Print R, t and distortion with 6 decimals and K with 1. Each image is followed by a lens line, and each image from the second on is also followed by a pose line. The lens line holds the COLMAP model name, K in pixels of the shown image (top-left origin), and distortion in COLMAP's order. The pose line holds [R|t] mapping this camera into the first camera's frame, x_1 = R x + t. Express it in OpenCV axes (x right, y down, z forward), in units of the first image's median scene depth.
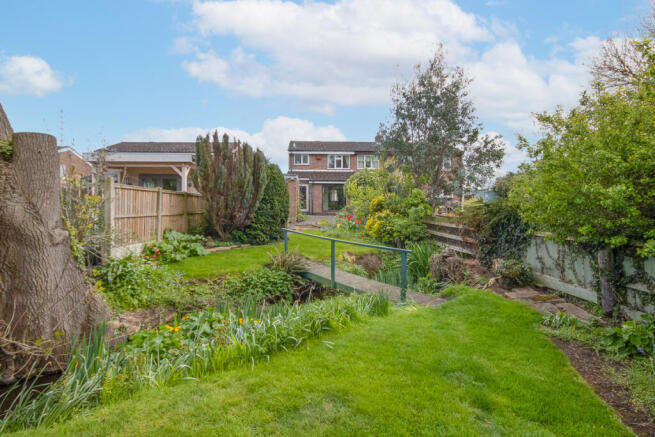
lens RADIAL K [[311.8, 0, 325.5], [0, 311.8, 234.1], [0, 0, 1]] dist [0.000060, 0.000218]
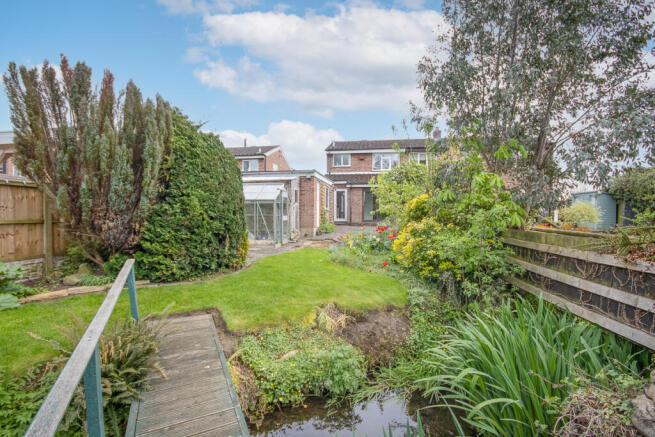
lens RADIAL K [[311.8, 0, 325.5], [0, 311.8, 234.1], [0, 0, 1]] dist [0.000060, 0.000218]
pose [[0.981006, 0.011700, -0.193625, 0.123367], [-0.018187, 0.999330, -0.031760, -0.028252], [0.193123, 0.034678, 0.980561, 0.435500]]
